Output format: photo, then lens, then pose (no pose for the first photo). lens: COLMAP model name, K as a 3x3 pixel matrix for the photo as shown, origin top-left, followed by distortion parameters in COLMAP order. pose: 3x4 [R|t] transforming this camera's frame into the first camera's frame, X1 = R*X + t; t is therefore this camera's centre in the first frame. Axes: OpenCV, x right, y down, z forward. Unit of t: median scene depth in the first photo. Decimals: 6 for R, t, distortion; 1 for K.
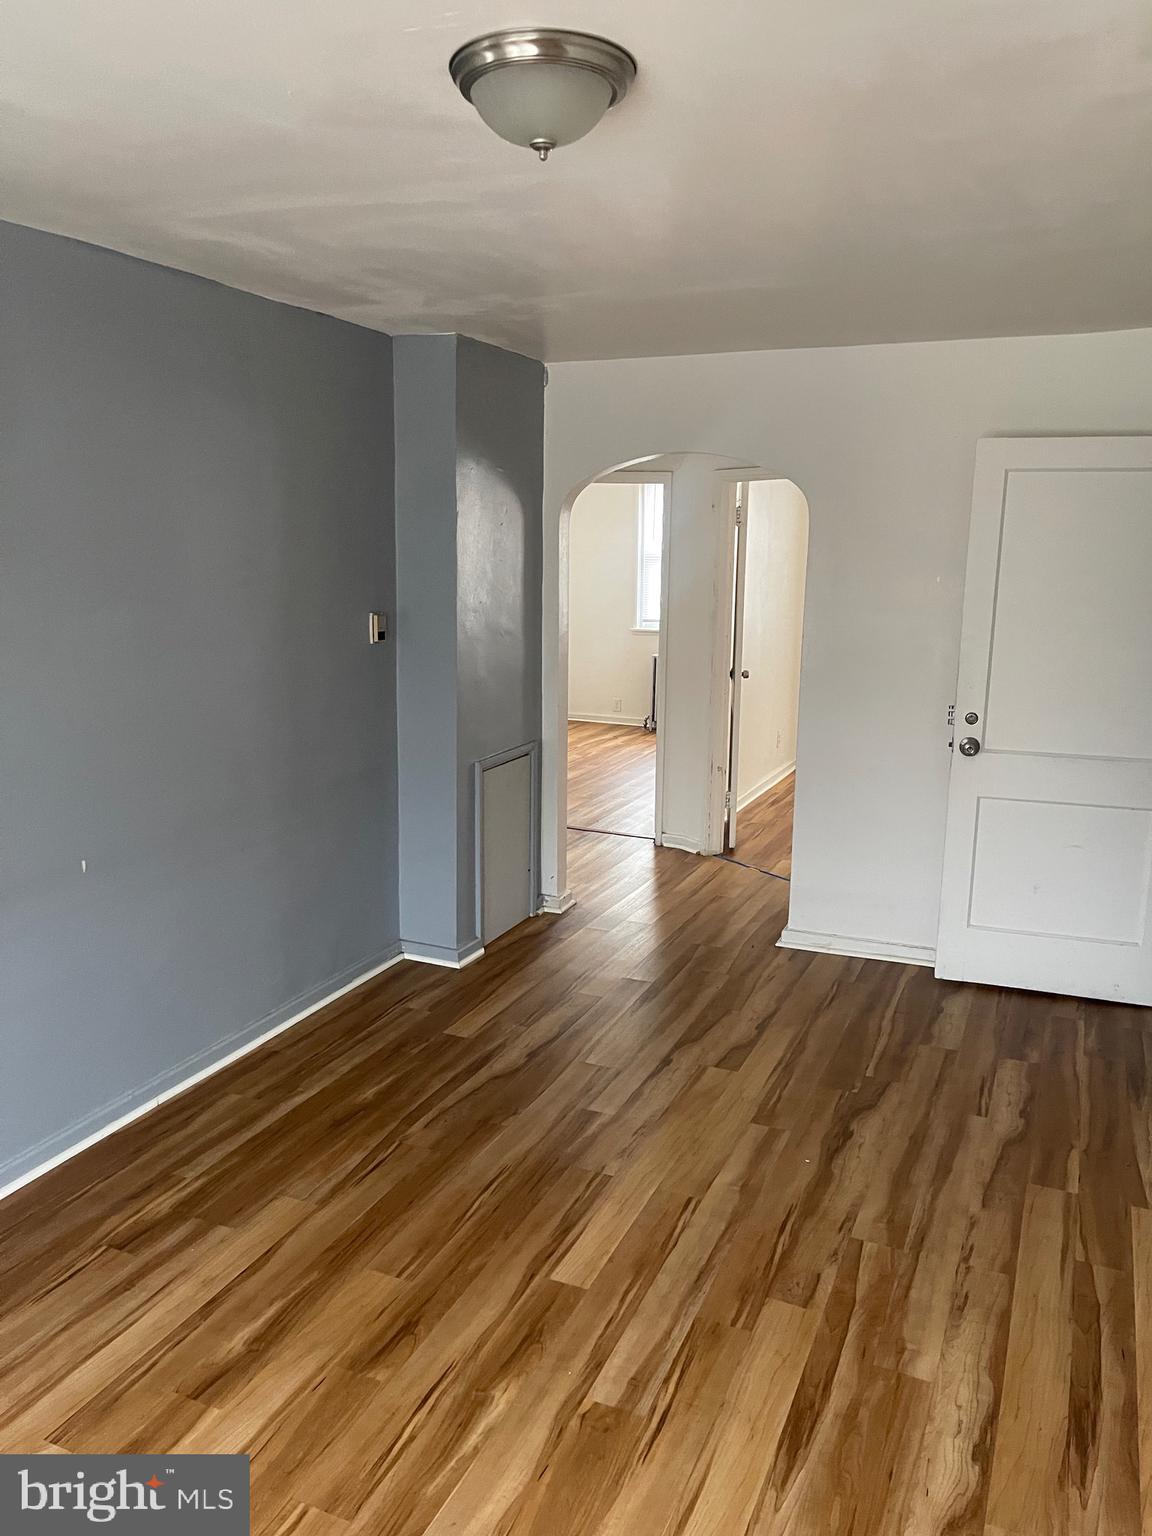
lens RADIAL K [[1168.2, 0, 579.2], [0, 1168.2, 764.5], [0, 0, 1]] dist [0.065915, -0.077255]
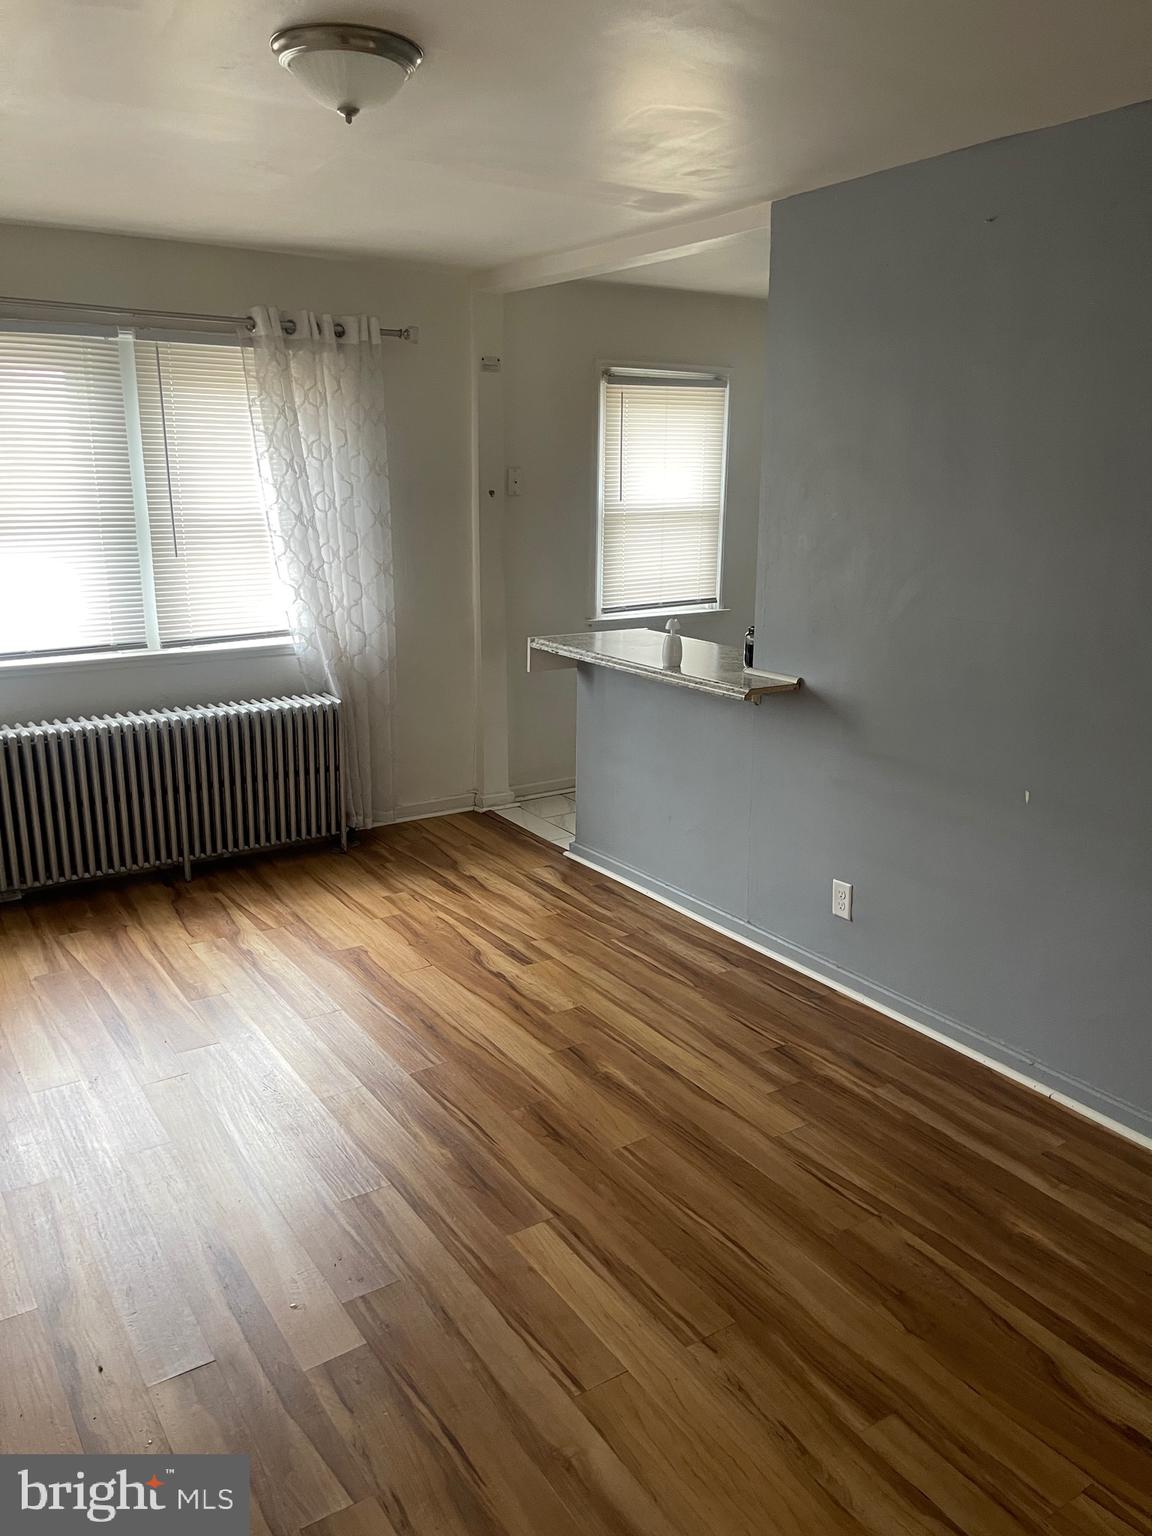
lens RADIAL K [[1168.2, 0, 576.5], [0, 1168.2, 770.6], [0, 0, 1]] dist [0.065915, -0.077255]
pose [[-0.549659, 0.196016, -0.812067, 0.608222], [-0.170011, 0.925492, 0.338469, -0.213820], [0.817906, 0.324102, -0.475381, 1.238299]]
